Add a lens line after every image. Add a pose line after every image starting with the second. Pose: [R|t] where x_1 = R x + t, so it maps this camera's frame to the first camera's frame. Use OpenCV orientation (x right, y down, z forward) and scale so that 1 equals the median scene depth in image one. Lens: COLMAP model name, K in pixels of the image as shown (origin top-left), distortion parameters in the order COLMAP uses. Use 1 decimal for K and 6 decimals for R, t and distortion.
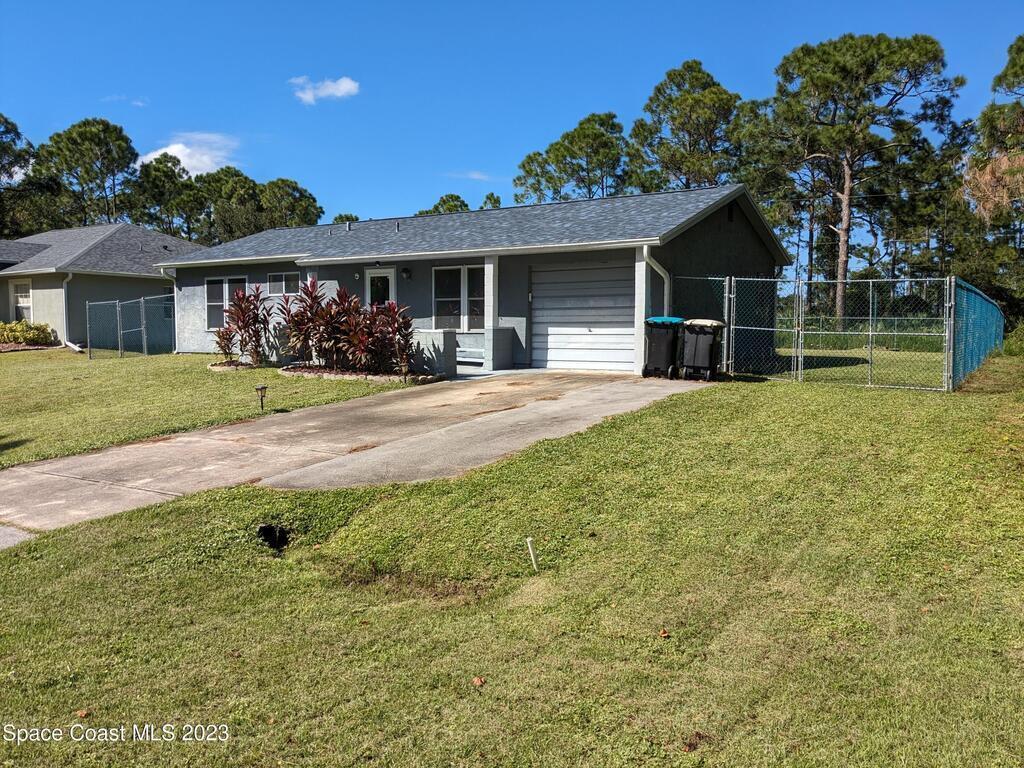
lens RADIAL K [[814.9, 0, 516.6], [0, 814.9, 385.6], [0, 0, 1]] dist [0.030124, -0.029773]
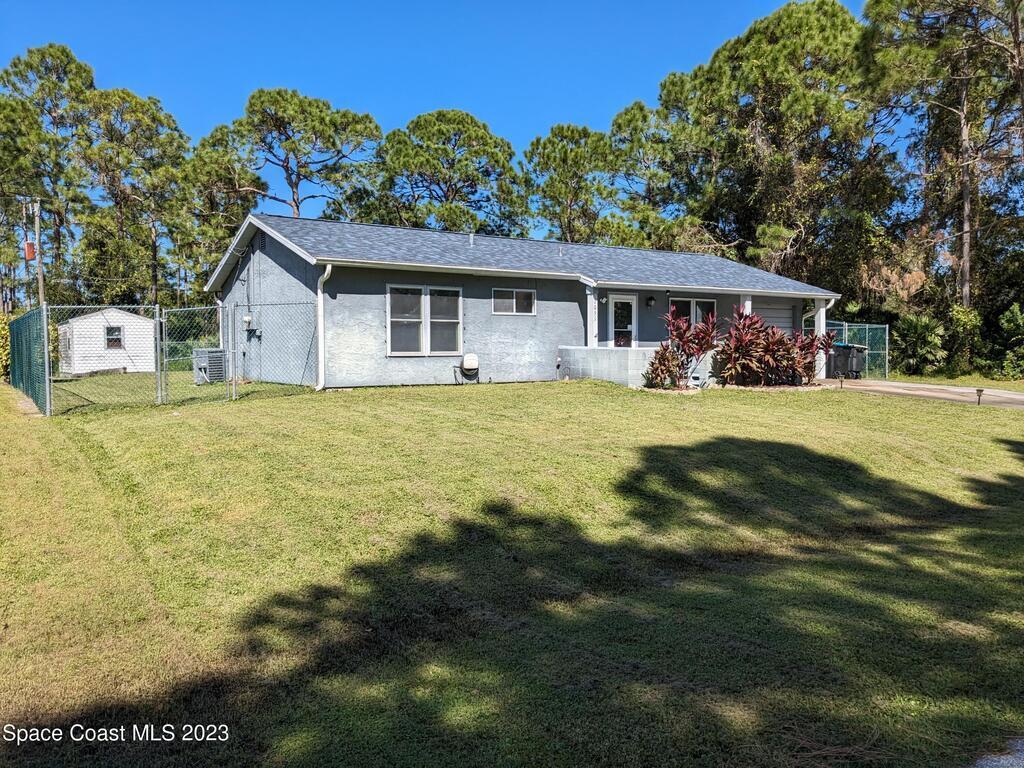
lens RADIAL K [[814.9, 0, 507.3], [0, 814.9, 386.3], [0, 0, 1]] dist [0.030124, -0.029773]
pose [[0.394917, -0.043696, 0.917677, -1.050392], [0.069147, 0.997449, 0.017738, -0.046006], [-0.916111, 0.056450, 0.396931, 0.624930]]
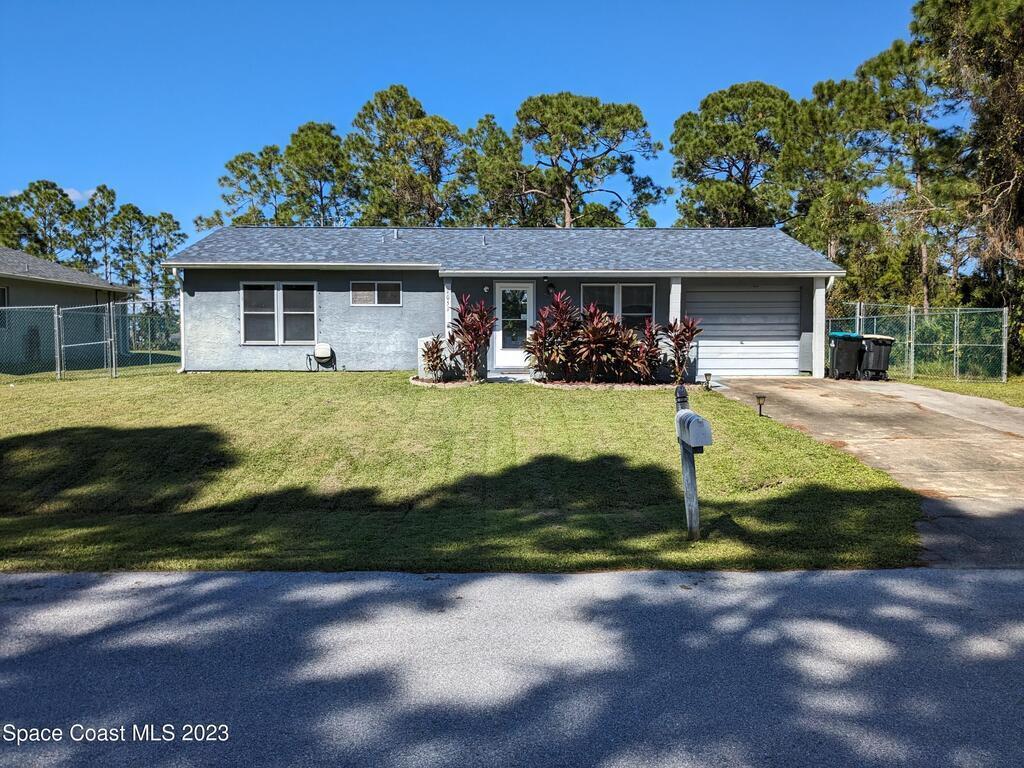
lens RADIAL K [[814.9, 0, 512.9], [0, 814.9, 382.7], [0, 0, 1]] dist [0.030124, -0.029773]
pose [[0.833436, -0.029346, 0.551836, -0.633903], [0.038536, 0.999244, -0.005062, -0.011845], [-0.551270, 0.025485, 0.833937, 0.136889]]
